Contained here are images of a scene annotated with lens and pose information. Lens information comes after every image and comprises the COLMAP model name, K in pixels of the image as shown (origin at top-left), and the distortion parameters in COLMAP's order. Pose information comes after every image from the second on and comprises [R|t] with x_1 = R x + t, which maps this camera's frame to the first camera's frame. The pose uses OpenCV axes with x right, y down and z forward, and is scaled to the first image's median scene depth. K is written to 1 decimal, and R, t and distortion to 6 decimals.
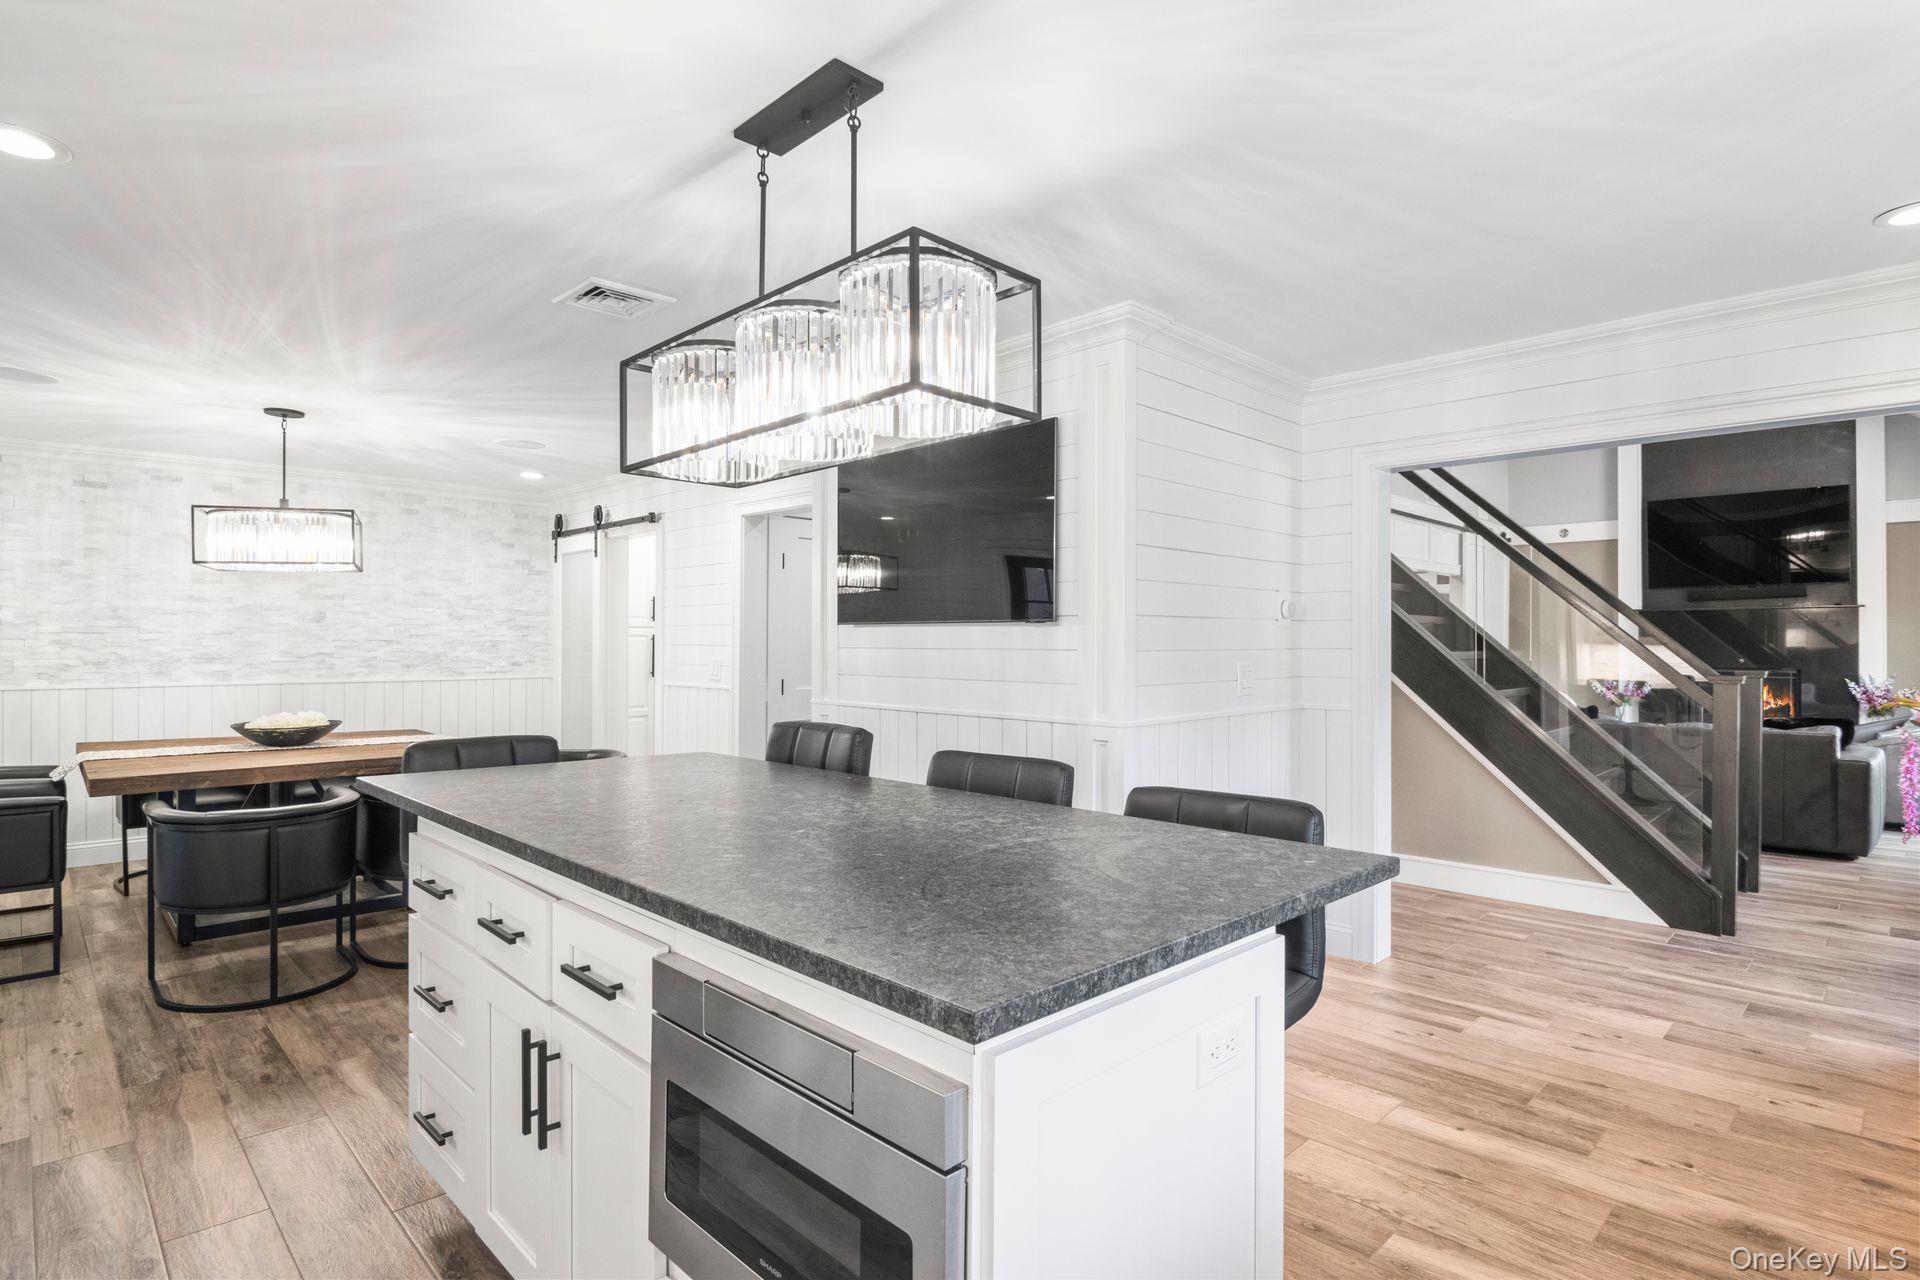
lens RADIAL K [[979.7, 0, 963.8], [0, 979.7, 645.2], [0, 0, 1]] dist [-0.013262, -0.001729]
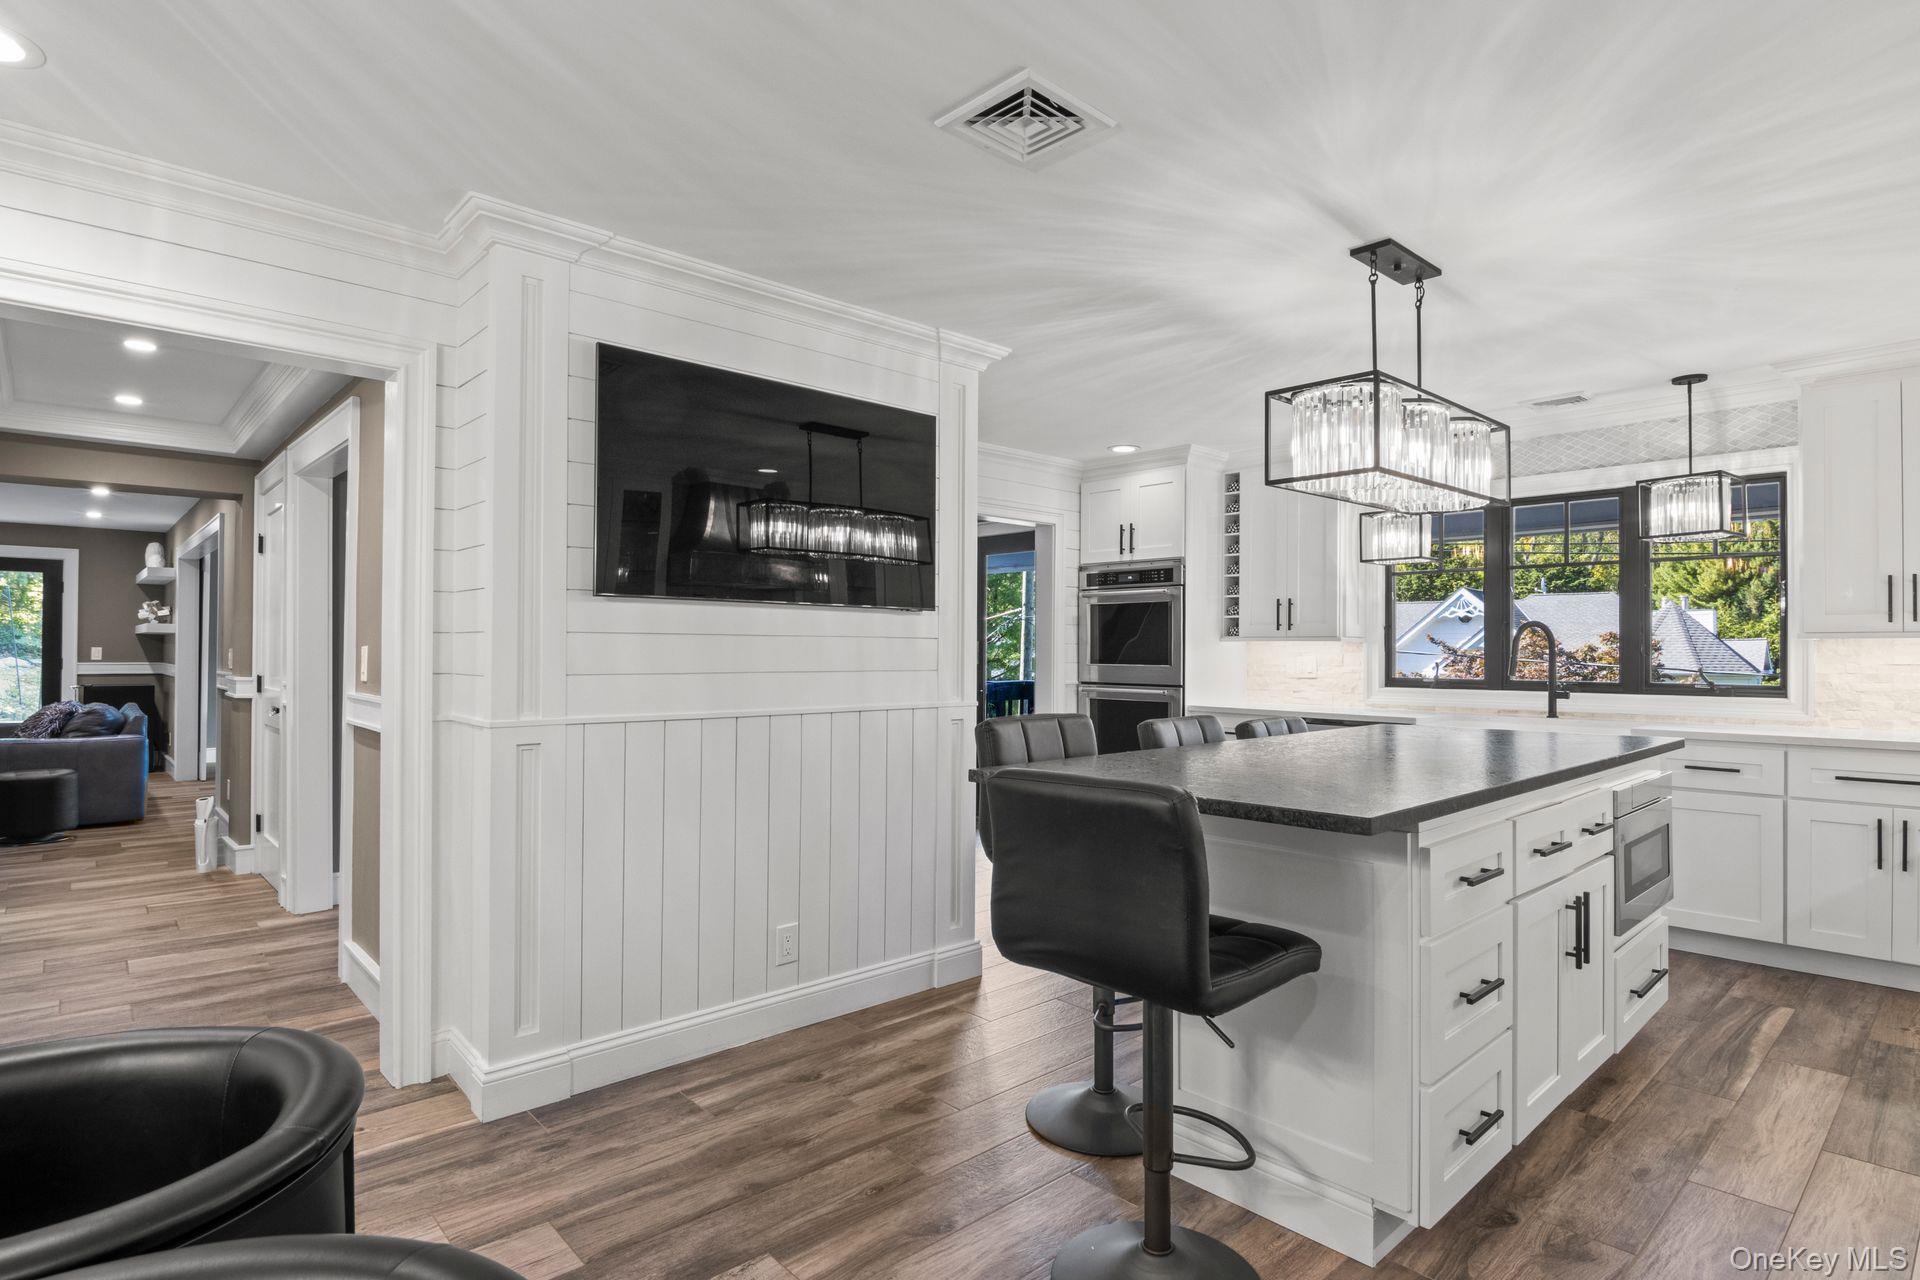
lens RADIAL K [[979.7, 0, 963.8], [0, 979.7, 645.2], [0, 0, 1]] dist [-0.013262, -0.001729]
pose [[0.030653, 0.005540, 0.999515, -0.585074], [-0.003046, 0.999981, -0.005449, 0.011835], [-0.999525, -0.002877, 0.030670, 0.571801]]
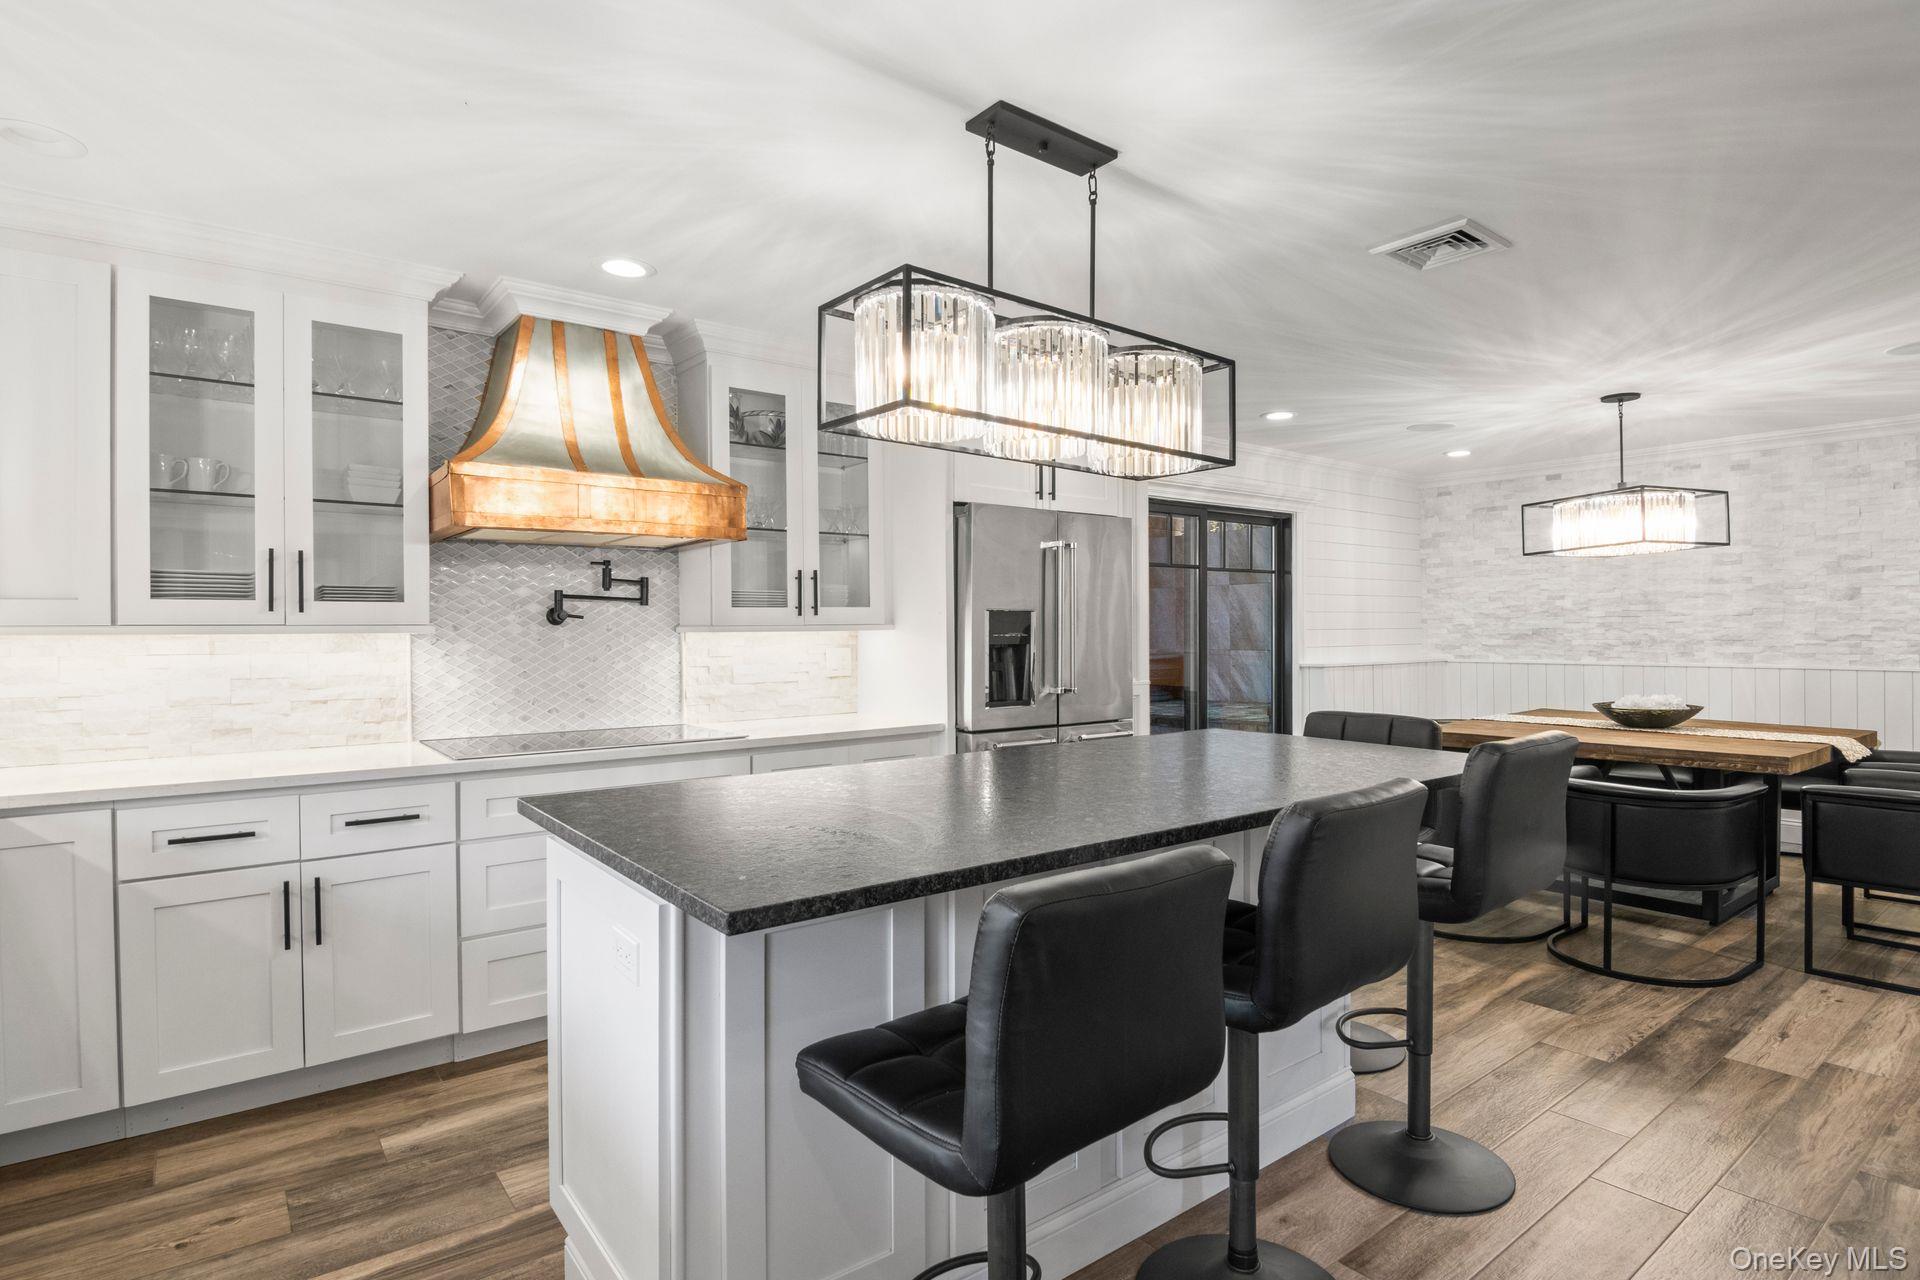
lens RADIAL K [[1000.8, 0, 960.0], [0, 1000.8, 640.0], [0, 0, 1]] dist [-0.017952, -0.000957]
pose [[-0.113126, 0.008866, -0.993541, 0.346730], [0.004227, 0.999955, 0.008442, 0.001734], [0.993572, -0.003245, -0.113158, 0.367472]]
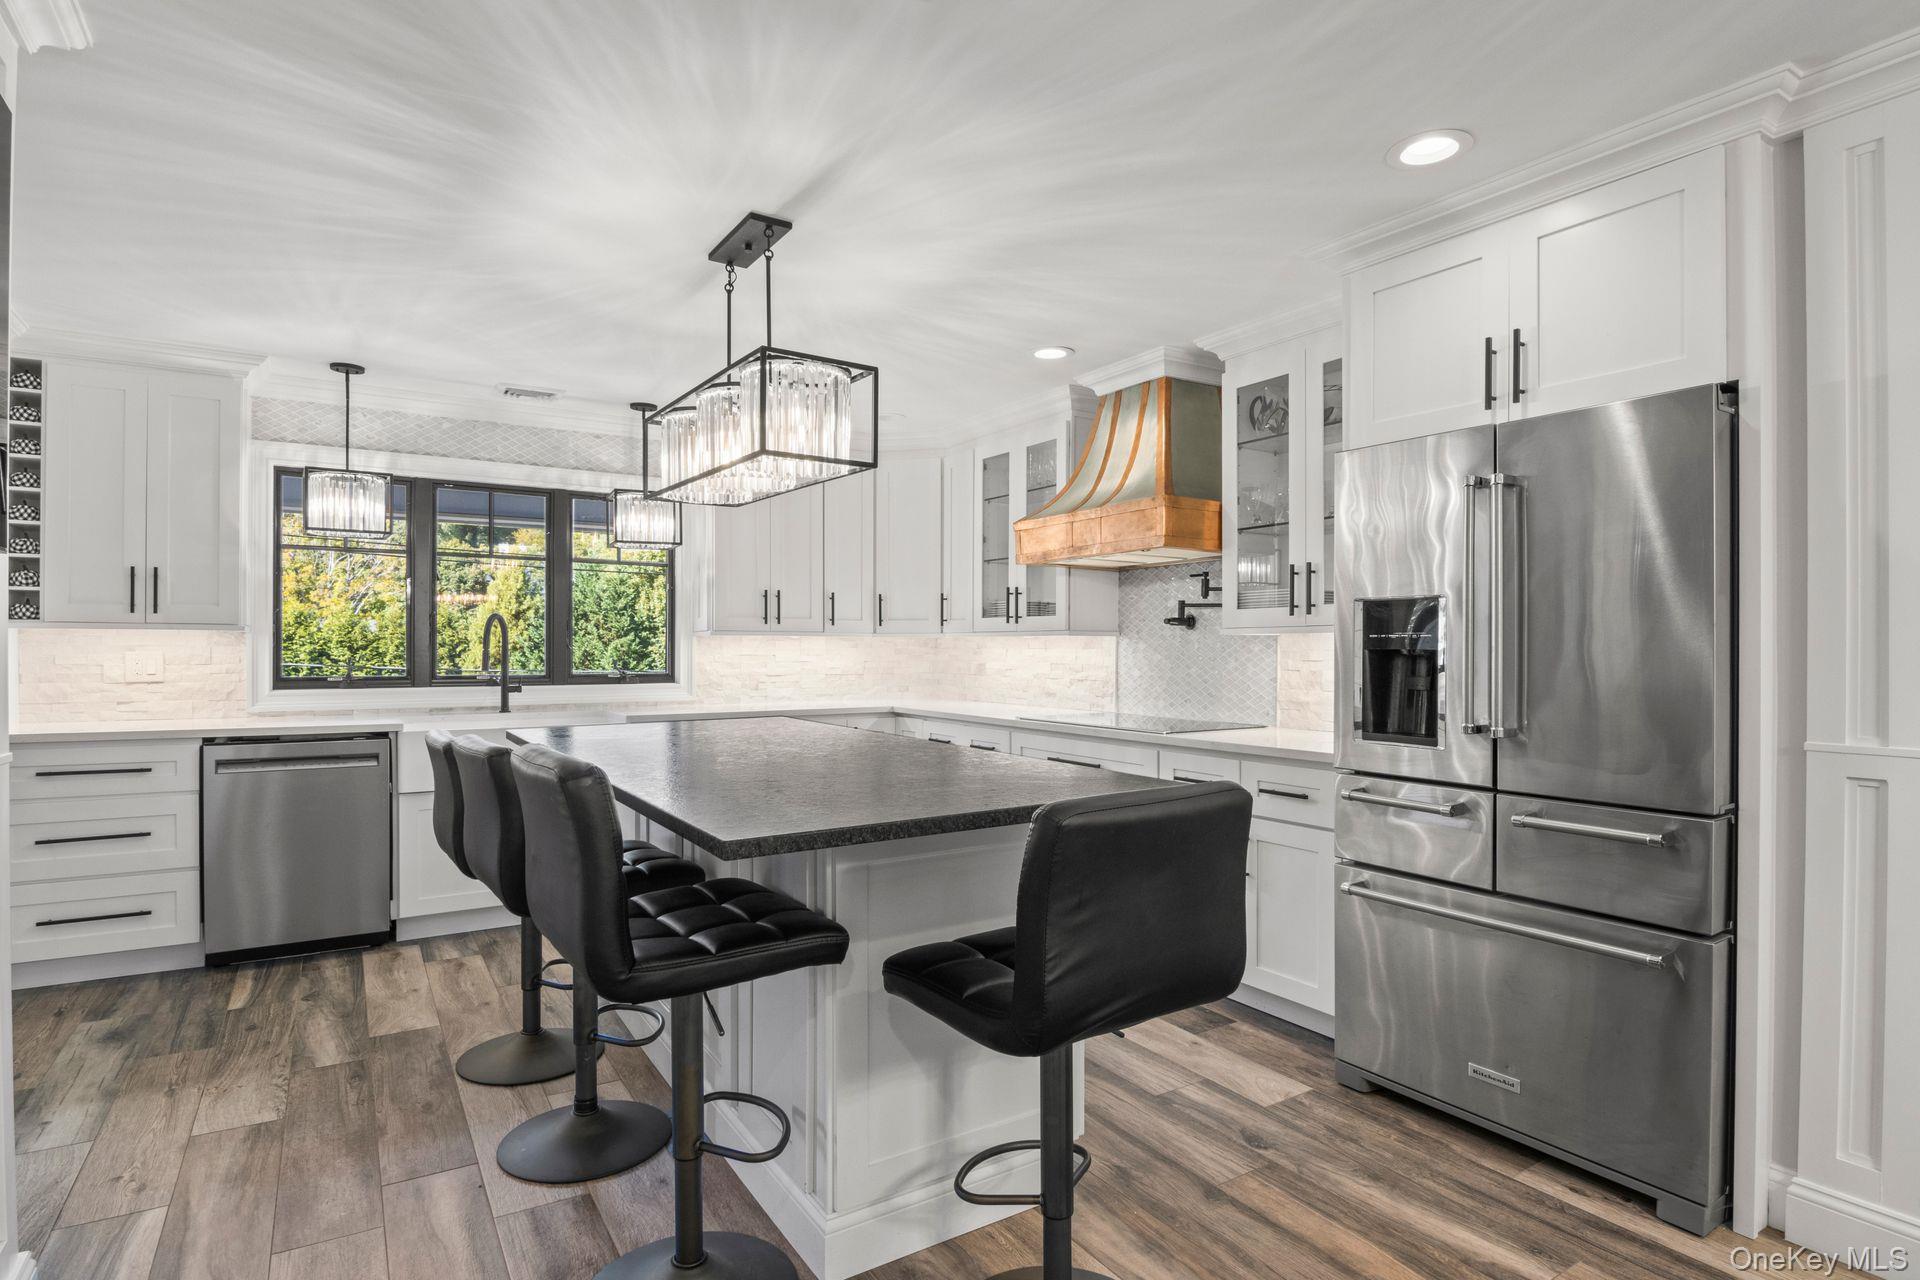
lens RADIAL K [[979.7, 0, 963.8], [0, 979.7, 645.2], [0, 0, 1]] dist [-0.013262, -0.001729]
pose [[-0.978669, -0.004471, 0.205395, -0.269255], [-0.004770, 0.999988, -0.000963, 0.010428], [-0.205389, -0.001922, -0.978679, 0.823706]]
